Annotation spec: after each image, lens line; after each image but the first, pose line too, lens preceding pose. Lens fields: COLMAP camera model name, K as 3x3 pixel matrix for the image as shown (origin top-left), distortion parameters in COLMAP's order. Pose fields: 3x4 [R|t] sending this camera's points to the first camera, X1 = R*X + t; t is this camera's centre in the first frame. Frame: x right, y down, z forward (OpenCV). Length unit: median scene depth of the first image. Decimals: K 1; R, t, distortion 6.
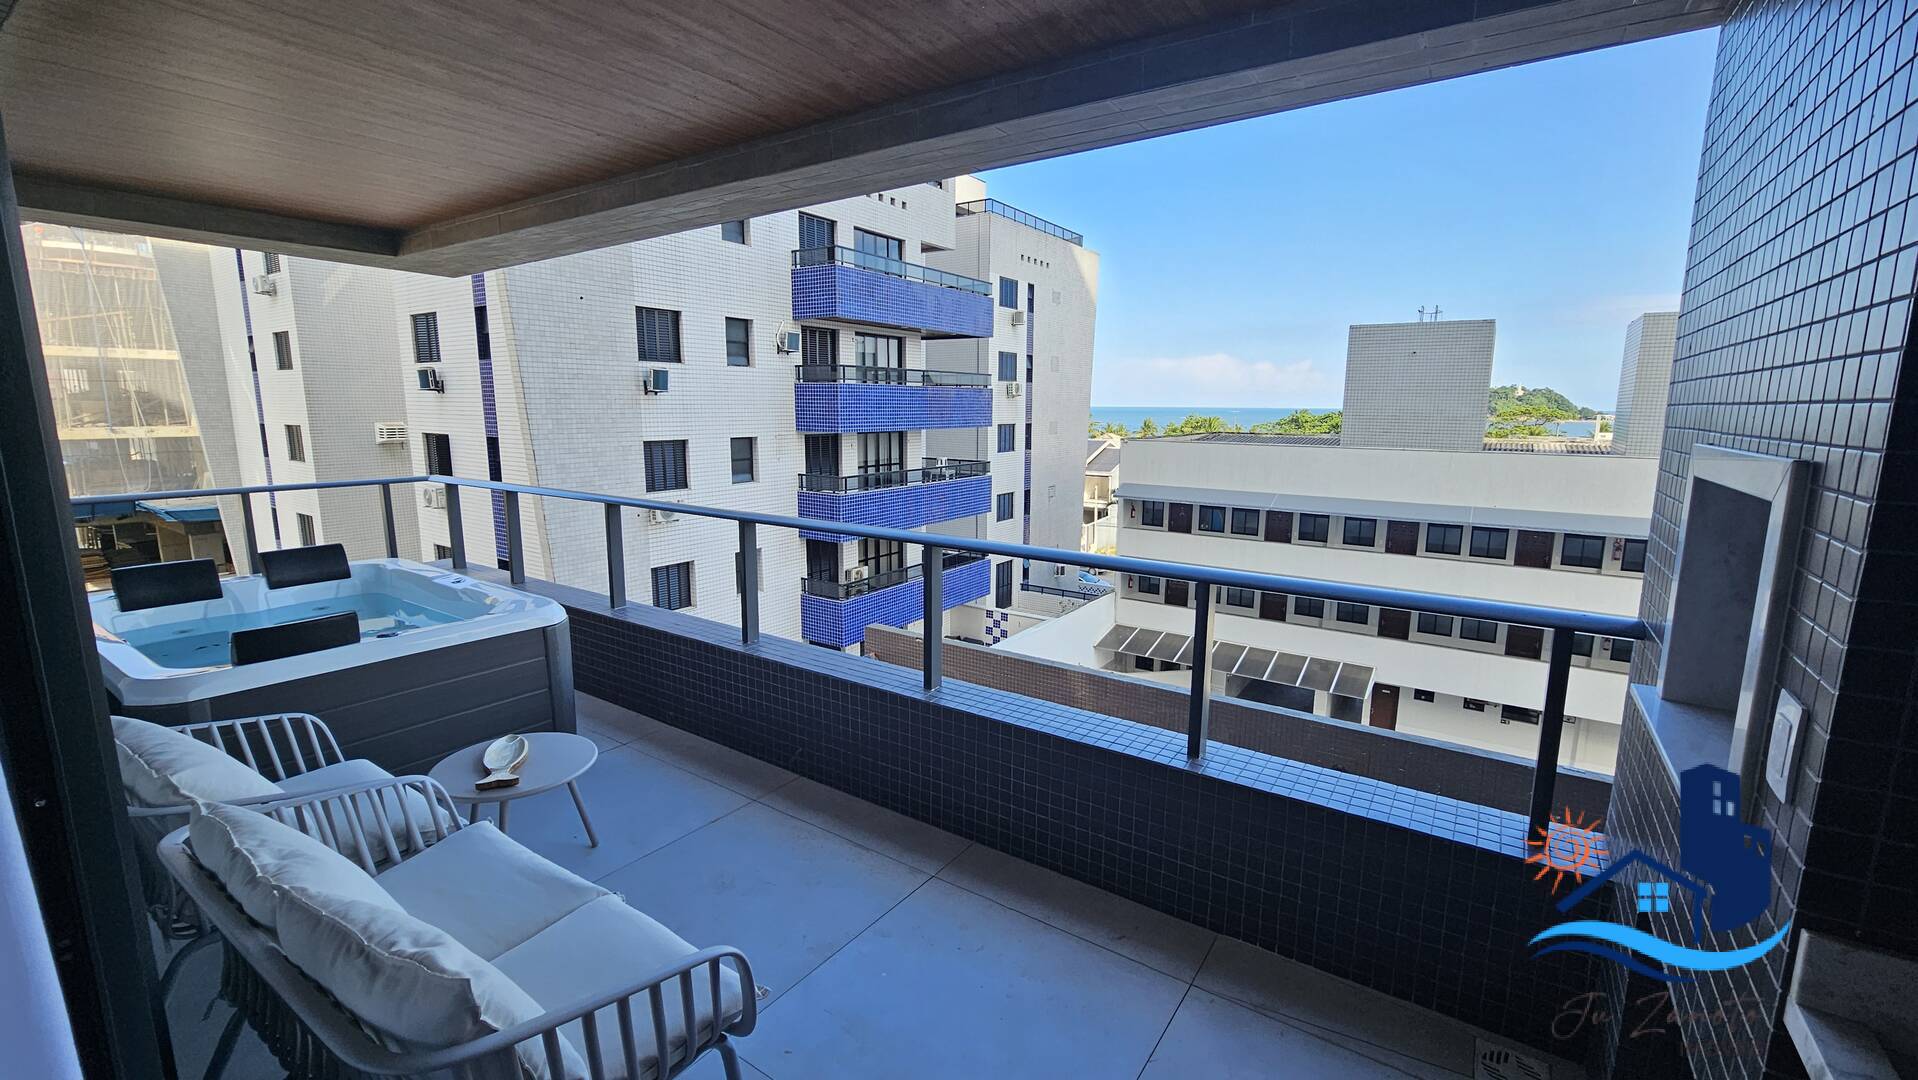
lens RADIAL K [[779.6, 0, 959.0], [0, 779.6, 540.0], [0, 0, 1]] dist [-0.002972, 0.000017]
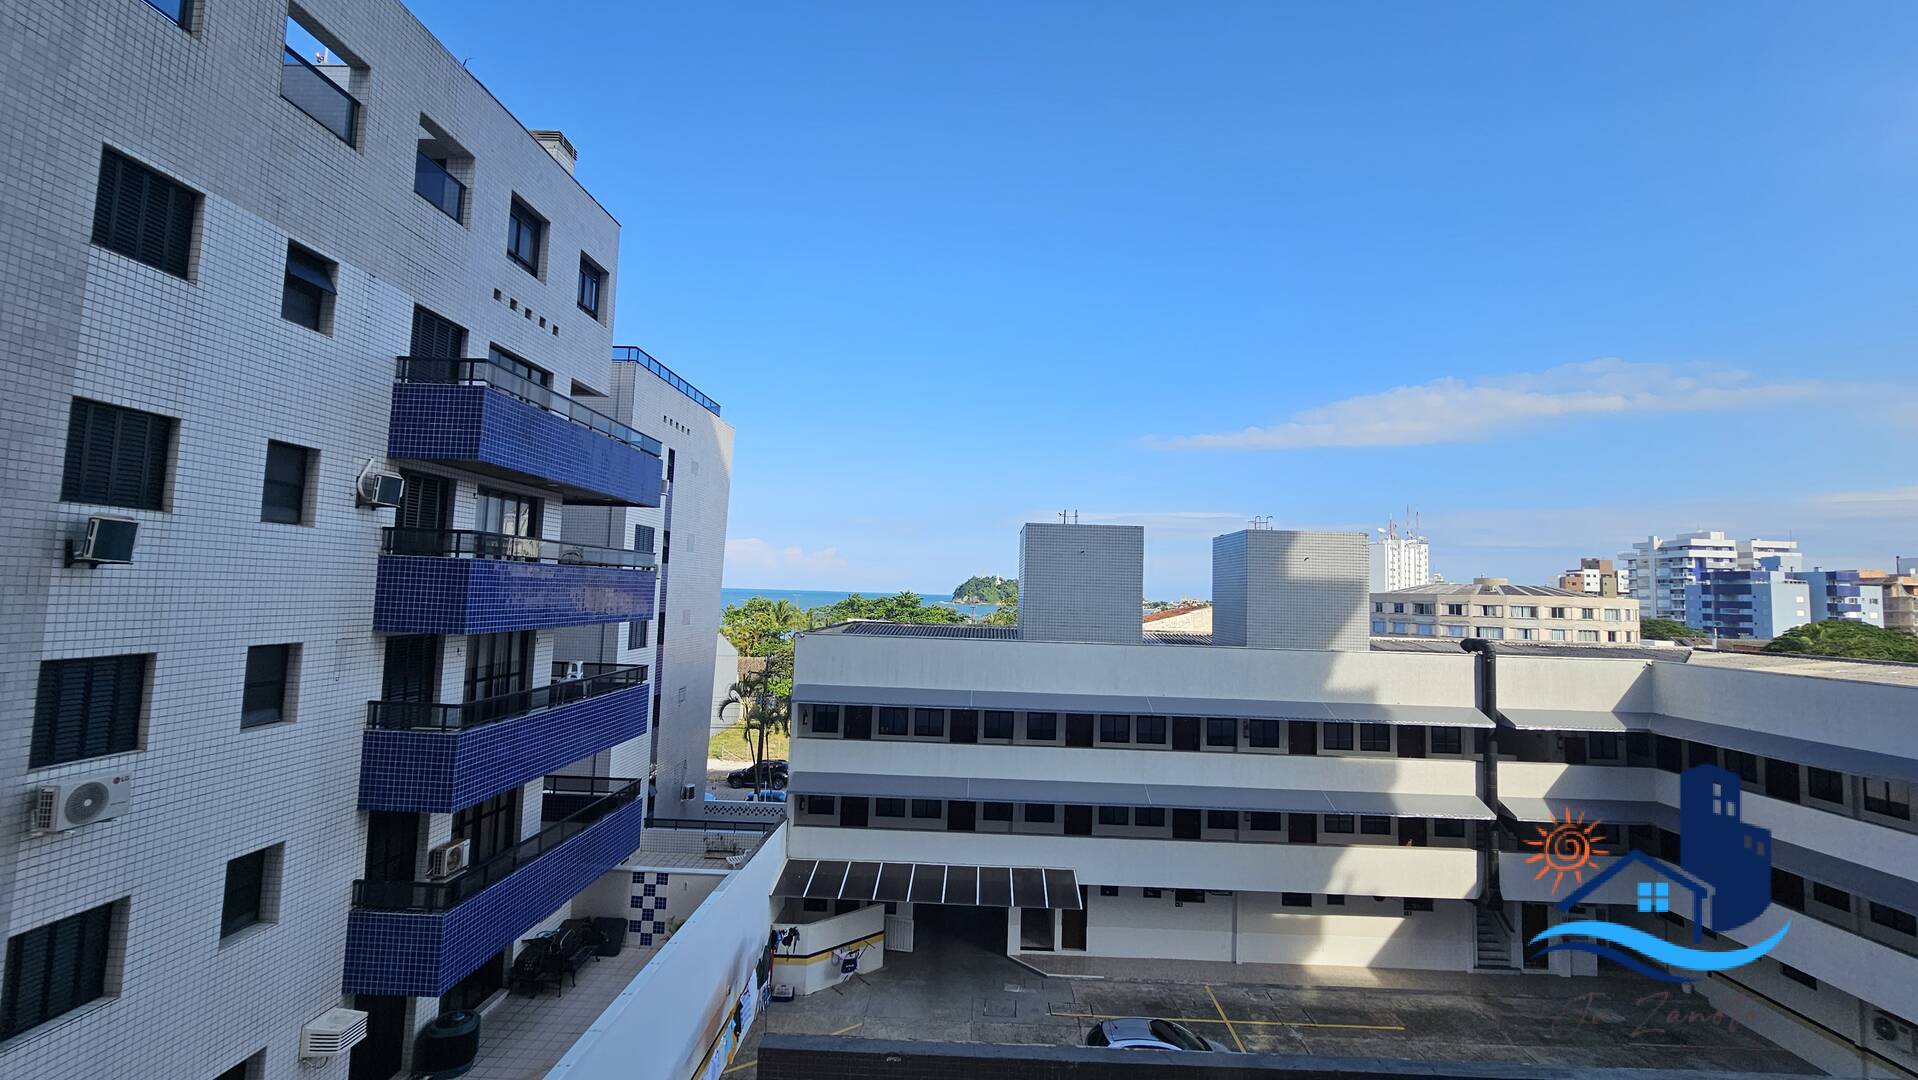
lens RADIAL K [[792.0, 0, 962.6], [0, 792.0, 536.9], [0, 0, 1]] dist [-0.000616, 0.000840]
pose [[0.838965, 0.058492, 0.541034, -0.137337], [0.067904, 0.975184, -0.210725, -0.041702], [-0.539933, 0.213529, 0.814173, 0.189909]]
